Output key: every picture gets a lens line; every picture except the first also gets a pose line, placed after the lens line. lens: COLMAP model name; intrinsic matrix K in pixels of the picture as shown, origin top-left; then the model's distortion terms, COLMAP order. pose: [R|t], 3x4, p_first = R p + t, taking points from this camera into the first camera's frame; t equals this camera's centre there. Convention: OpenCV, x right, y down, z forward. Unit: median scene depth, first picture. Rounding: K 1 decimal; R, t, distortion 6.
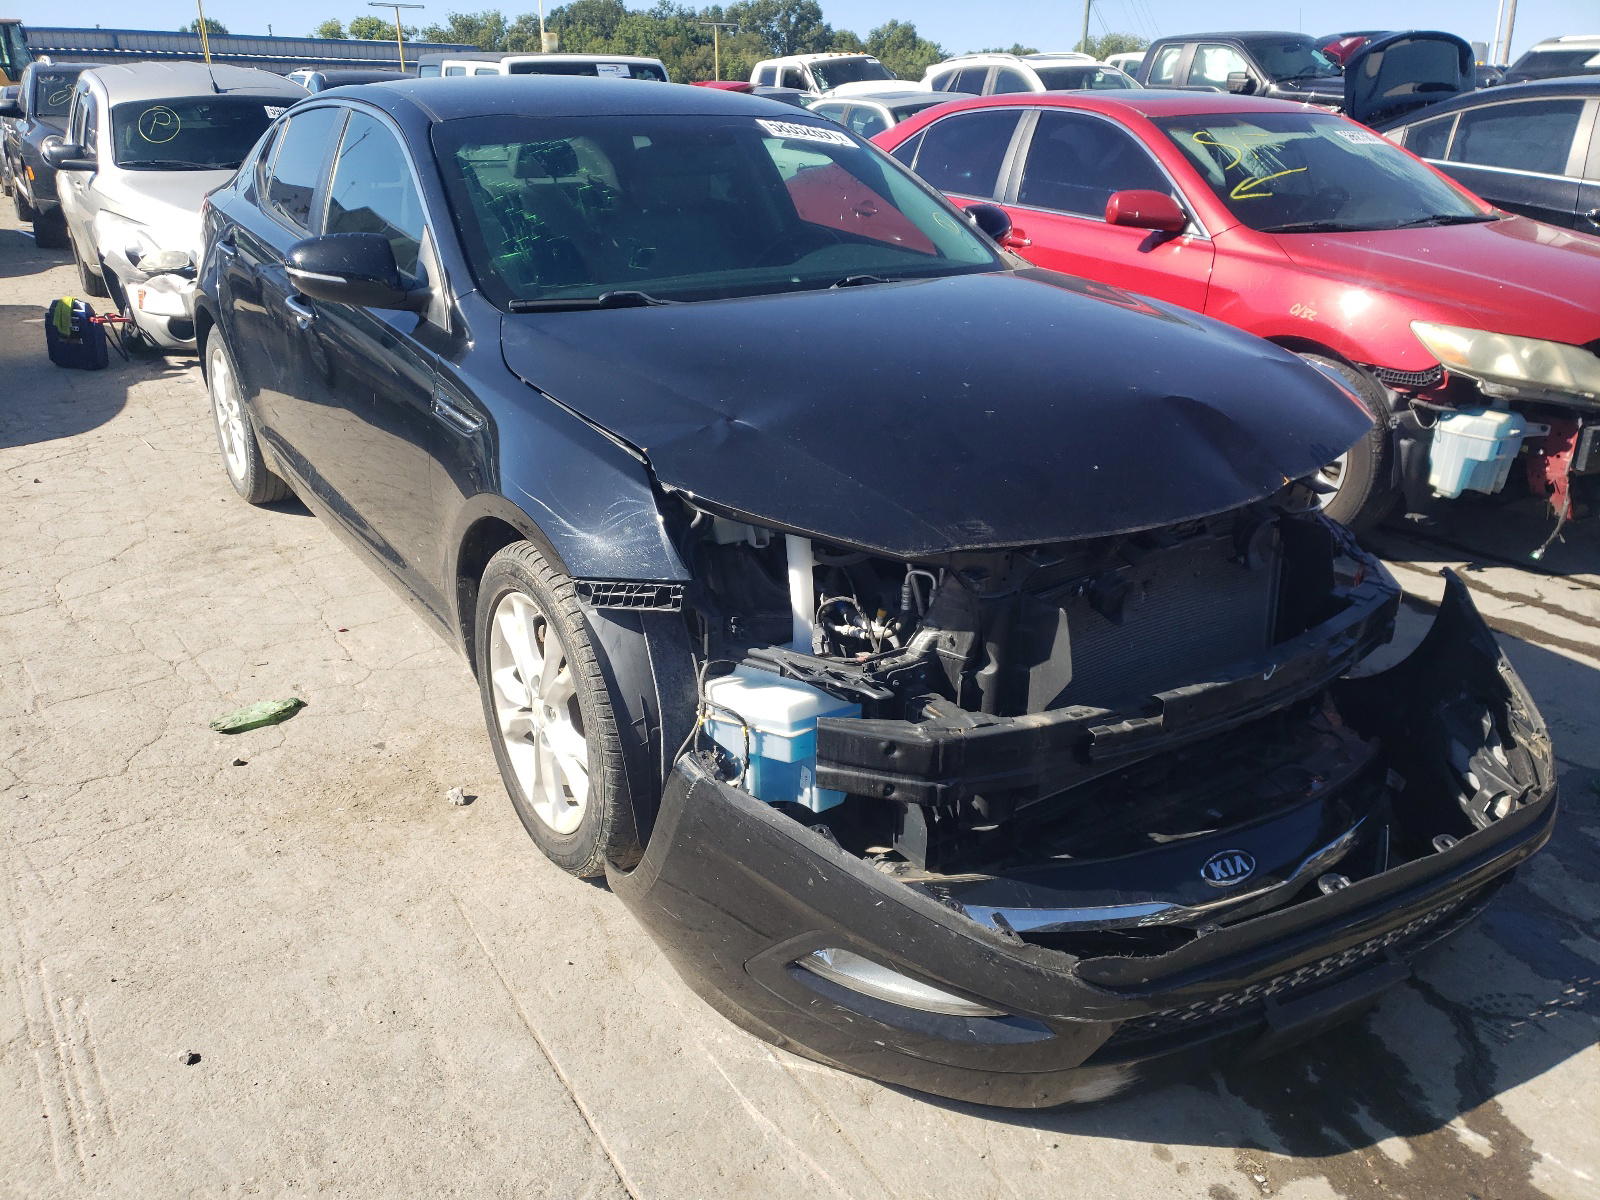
lens RADIAL K [[1191.3, 0, 798.6], [0, 1191.3, 599.7], [0, 0, 1]] dist [0.029258, 0.004125]
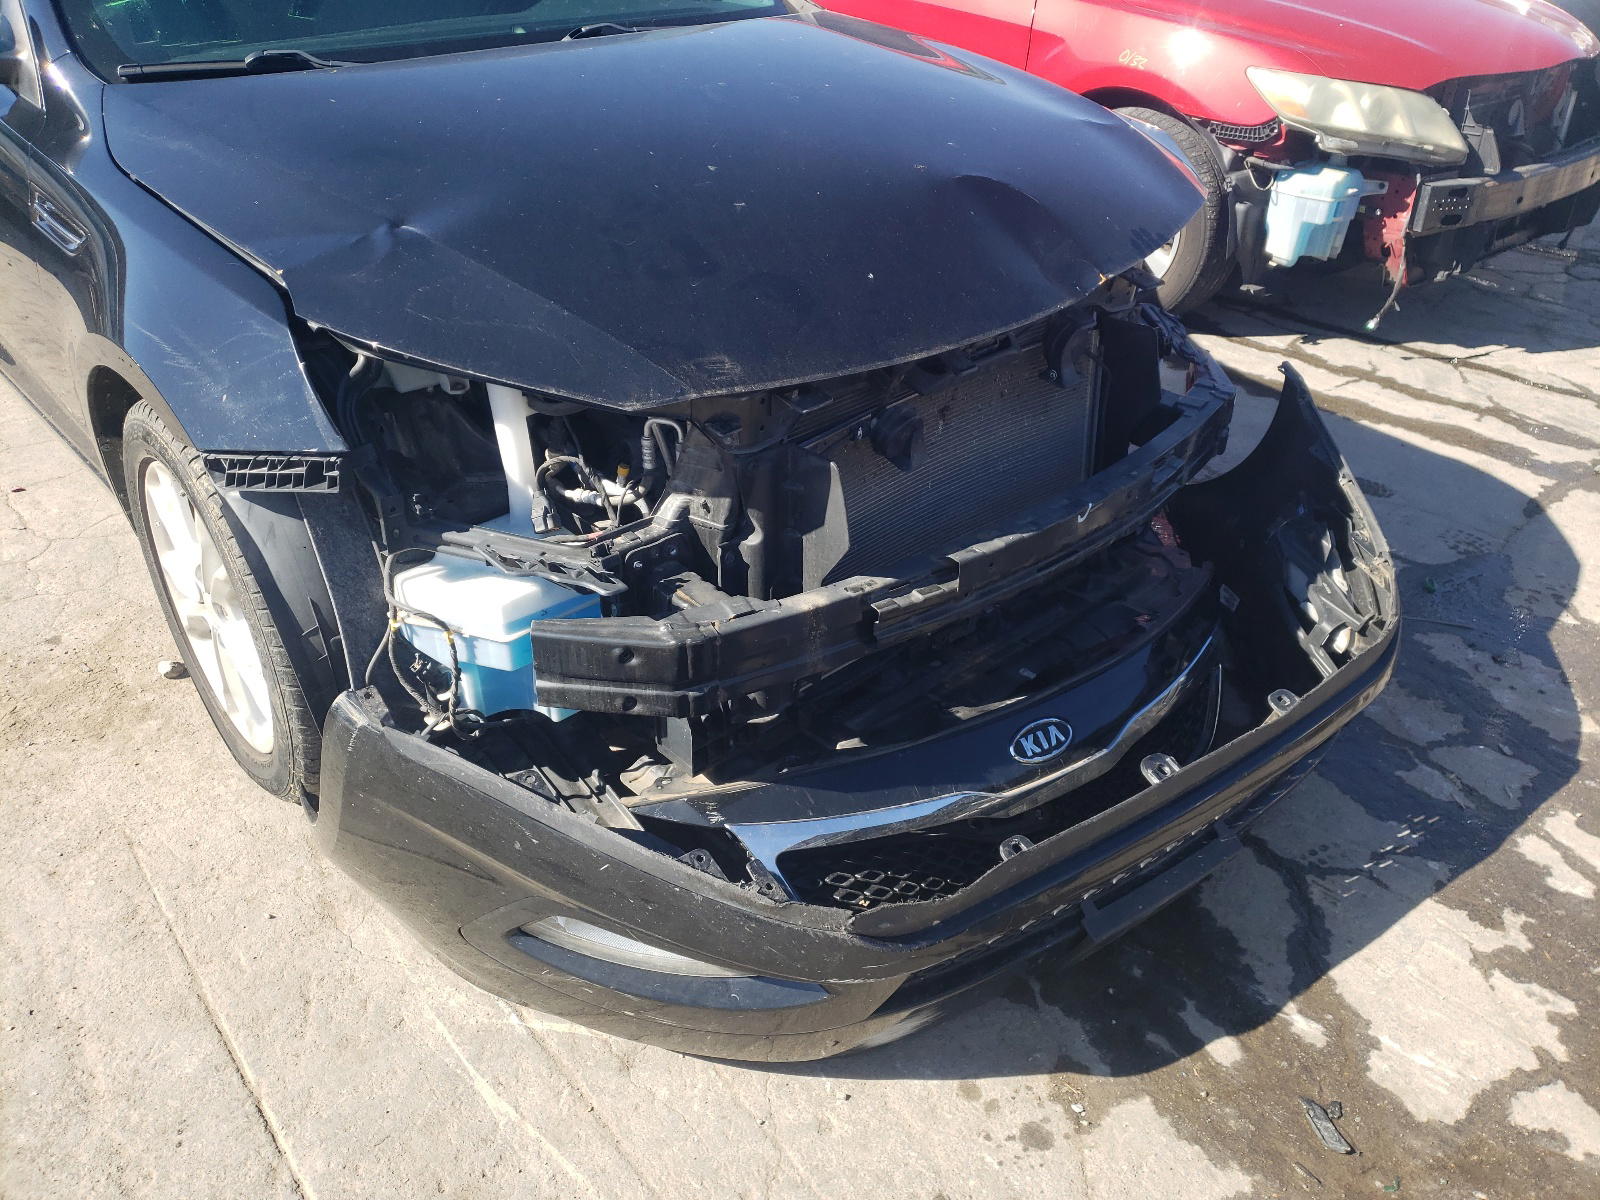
lens RADIAL K [[1277.3, 0, 762.1], [0, 1277.3, 600.9], [0, 0, 1]] dist [0.151400, -0.237420]
pose [[0.991301, -0.069972, 0.111477, 0.064758], [0.052426, 0.986803, 0.153201, -0.032062], [-0.120726, -0.146024, 0.981887, 0.130237]]
